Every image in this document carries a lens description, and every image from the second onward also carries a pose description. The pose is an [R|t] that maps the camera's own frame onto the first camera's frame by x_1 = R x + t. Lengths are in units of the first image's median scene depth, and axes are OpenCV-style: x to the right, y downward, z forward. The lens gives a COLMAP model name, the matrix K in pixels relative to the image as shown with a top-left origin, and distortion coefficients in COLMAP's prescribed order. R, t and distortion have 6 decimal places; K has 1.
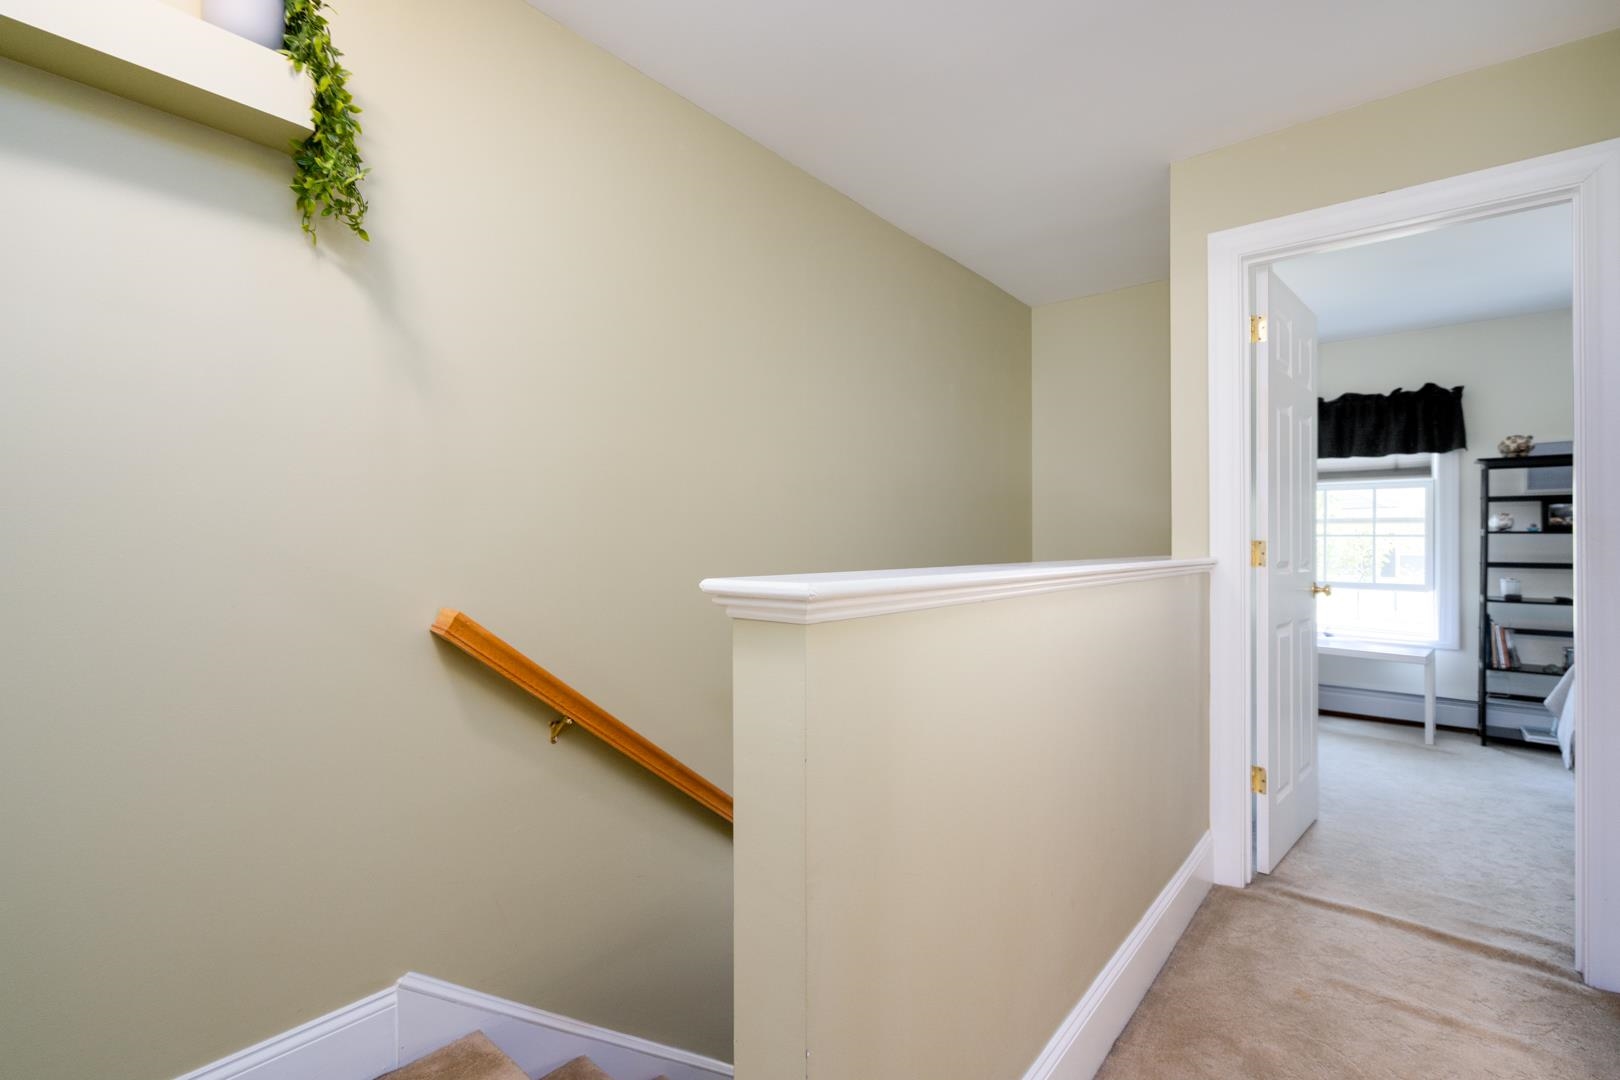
lens RADIAL K [[742.2, 0, 796.6], [0, 742.2, 533.8], [0, 0, 1]] dist [0.000417, 0.000905]
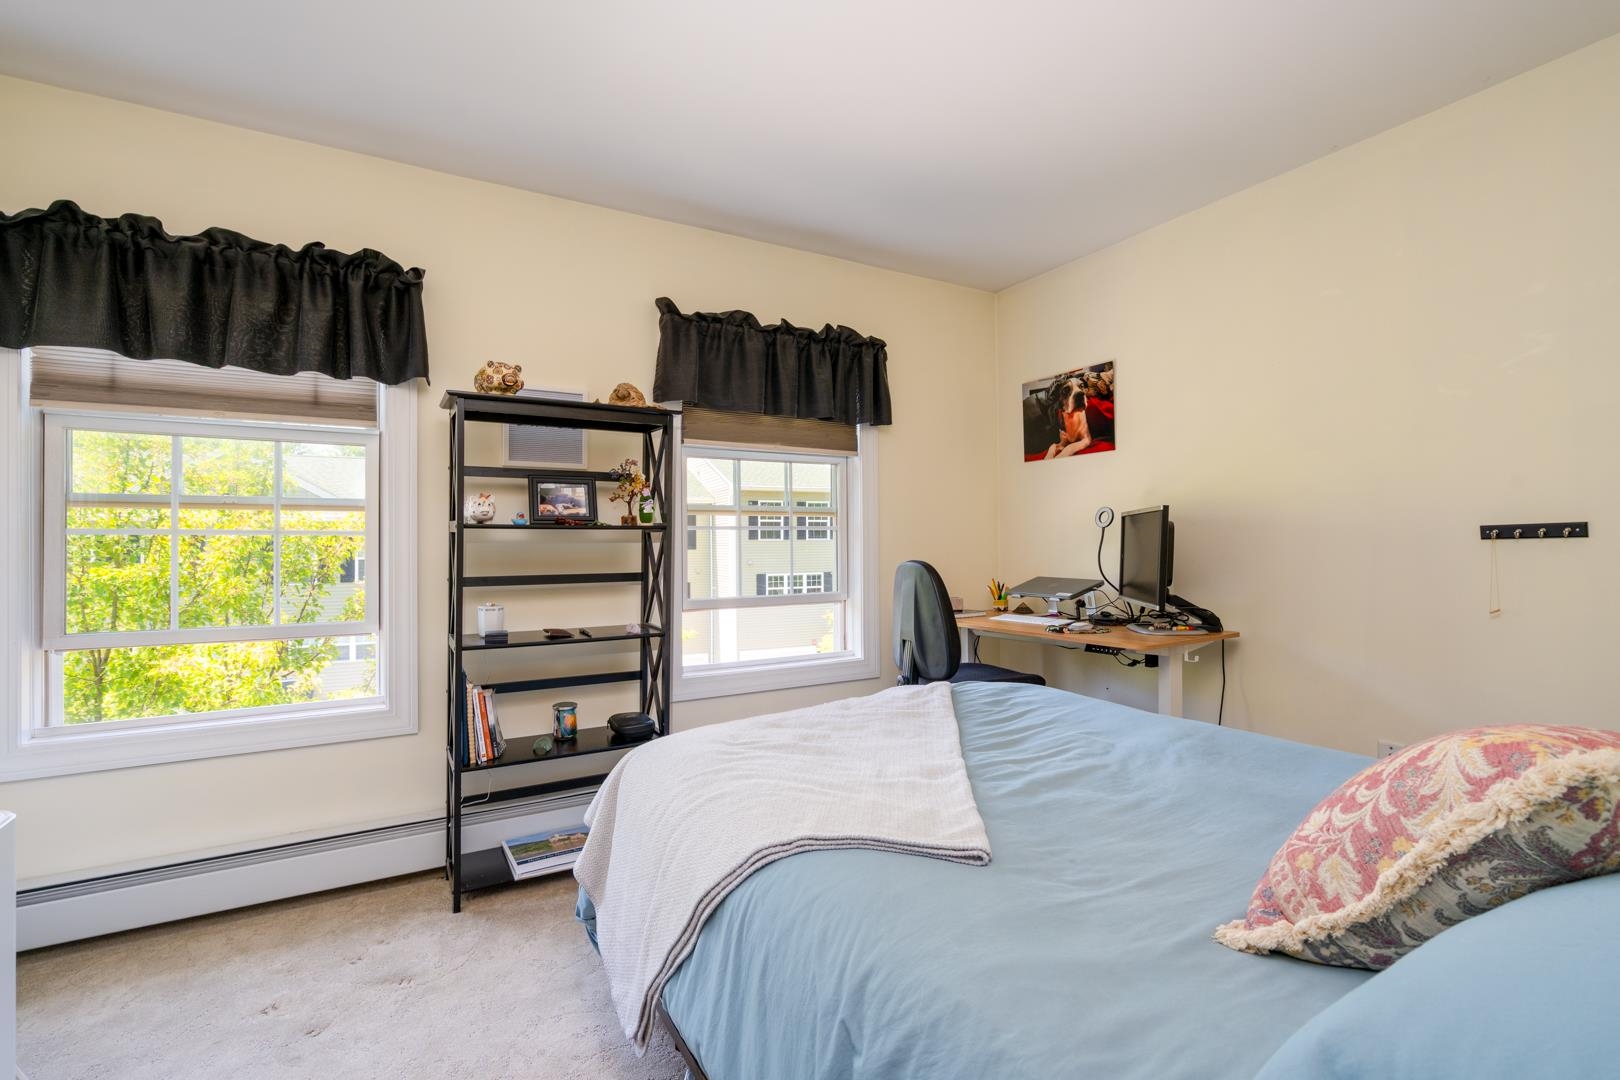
lens RADIAL K [[742.2, 0, 803.2], [0, 742.2, 531.5], [0, 0, 1]] dist [0.000417, 0.000905]
pose [[0.352450, 0.001013, 0.935830, 0.483566], [0.003590, 0.999991, -0.002435, 0.003889], [-0.935824, 0.004218, 0.352443, 0.546607]]
